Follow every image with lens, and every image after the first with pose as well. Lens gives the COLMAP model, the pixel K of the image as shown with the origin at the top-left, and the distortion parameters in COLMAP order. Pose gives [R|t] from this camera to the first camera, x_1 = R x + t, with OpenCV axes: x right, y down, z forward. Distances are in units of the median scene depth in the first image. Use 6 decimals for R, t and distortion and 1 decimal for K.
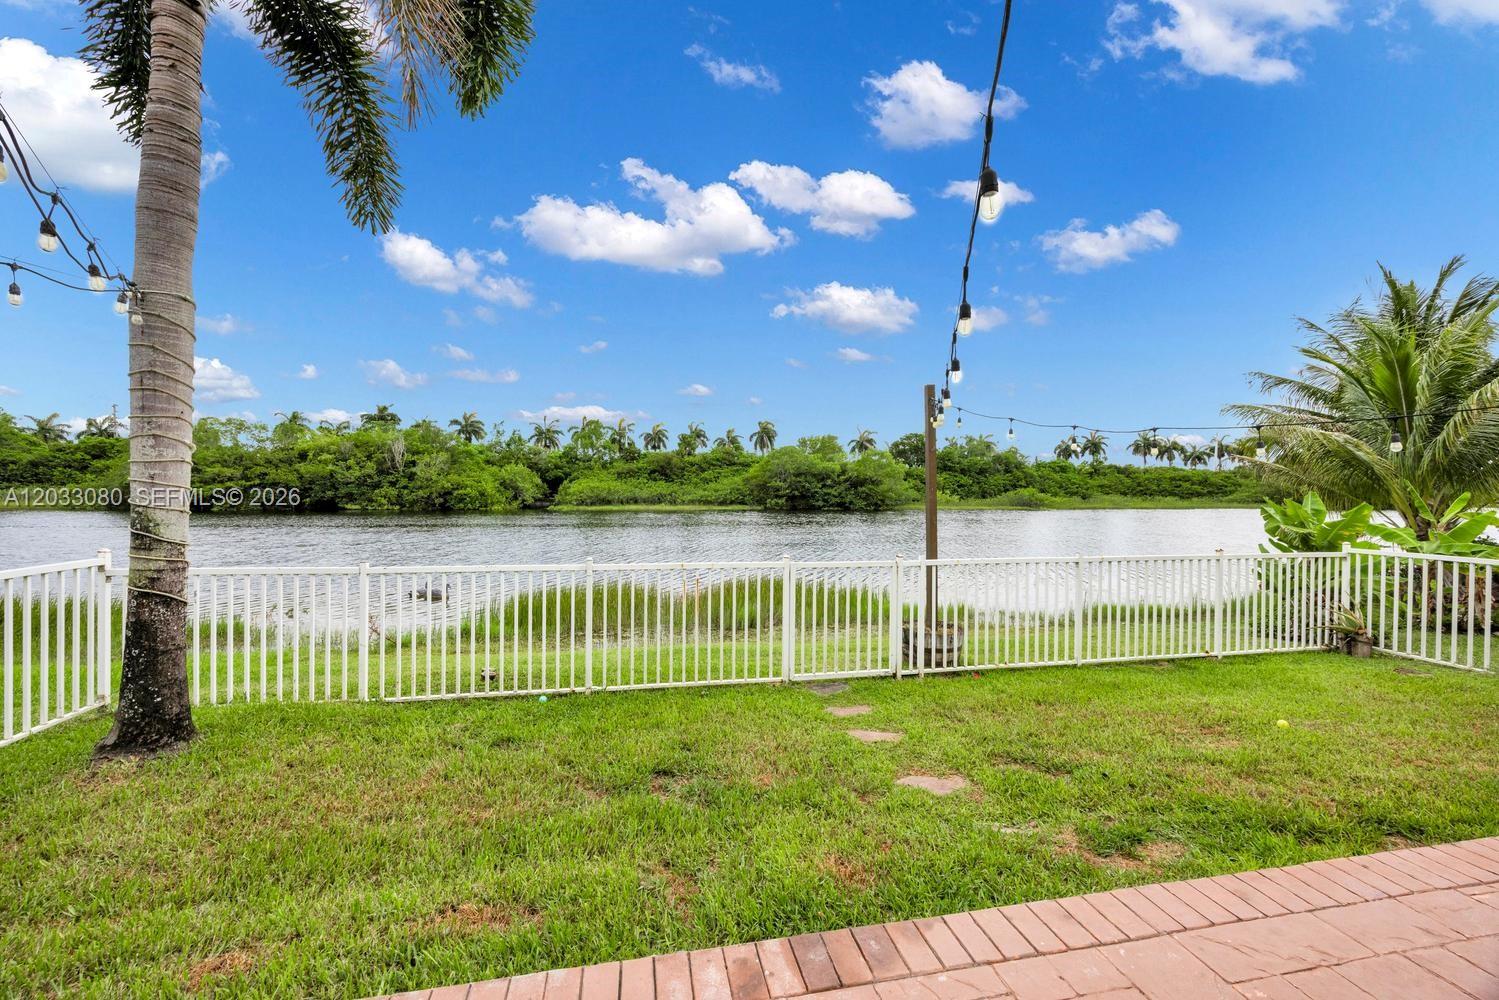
lens RADIAL K [[569.6, 0, 749.5], [0, 569.6, 500.0], [0, 0, 1]] dist [-0.000807, -0.000095]
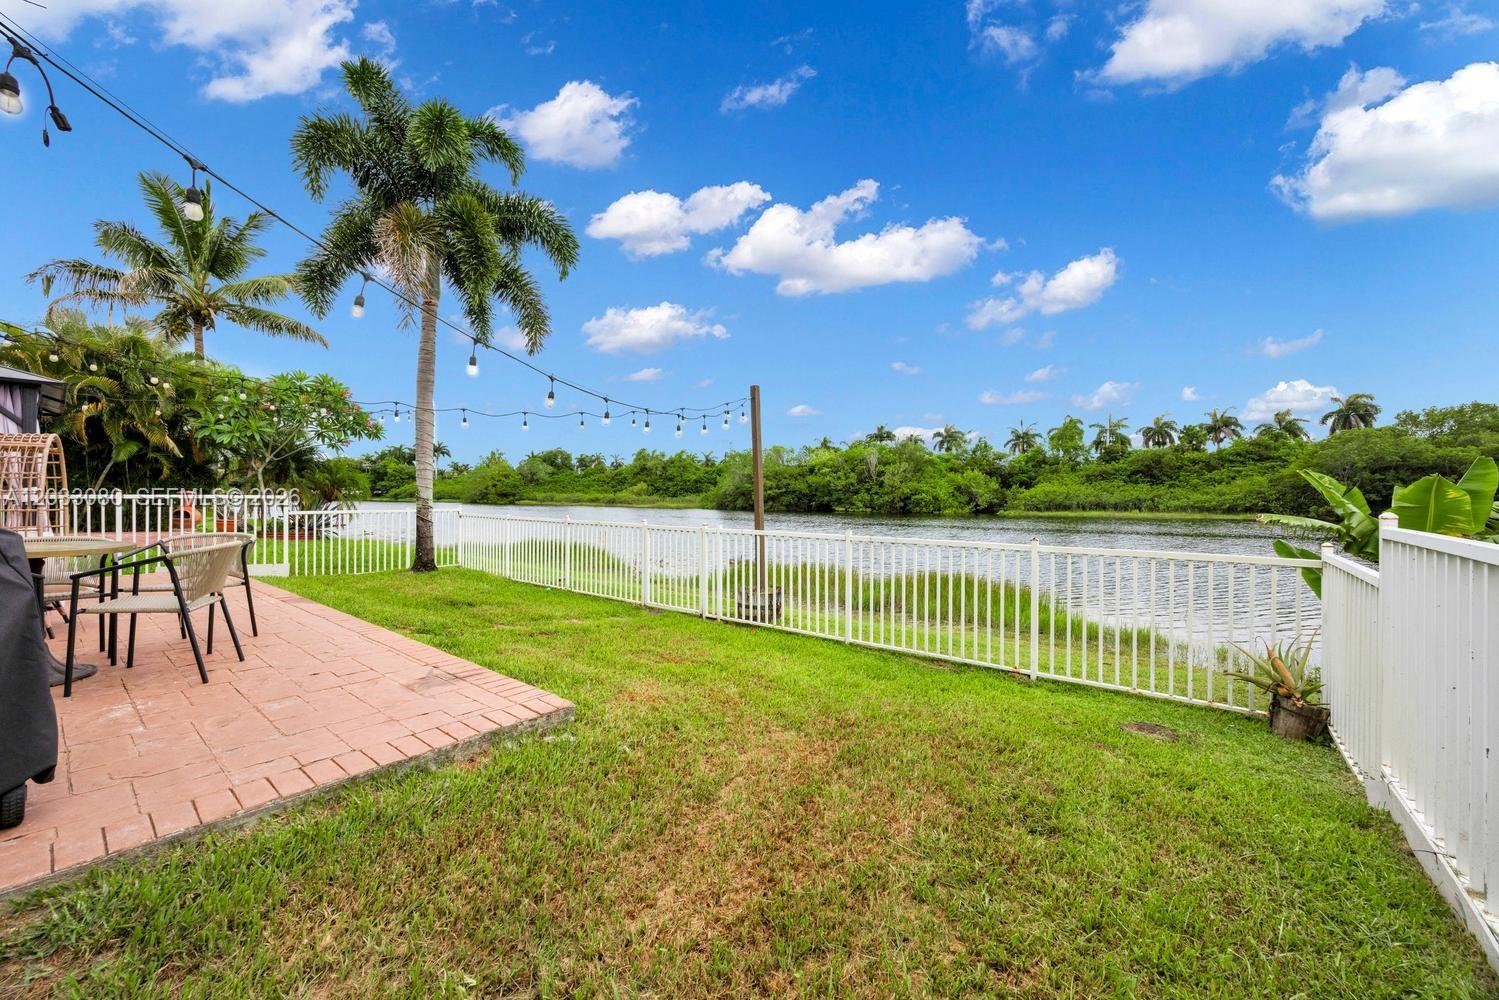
lens RADIAL K [[569.6, 0, 749.5], [0, 569.6, 500.0], [0, 0, 1]] dist [-0.000807, -0.000095]
pose [[0.649663, -0.000075, -0.760222, 0.113162], [-0.010280, 0.999908, -0.008883, 0.004490], [0.760153, 0.013586, 0.649603, 0.019732]]
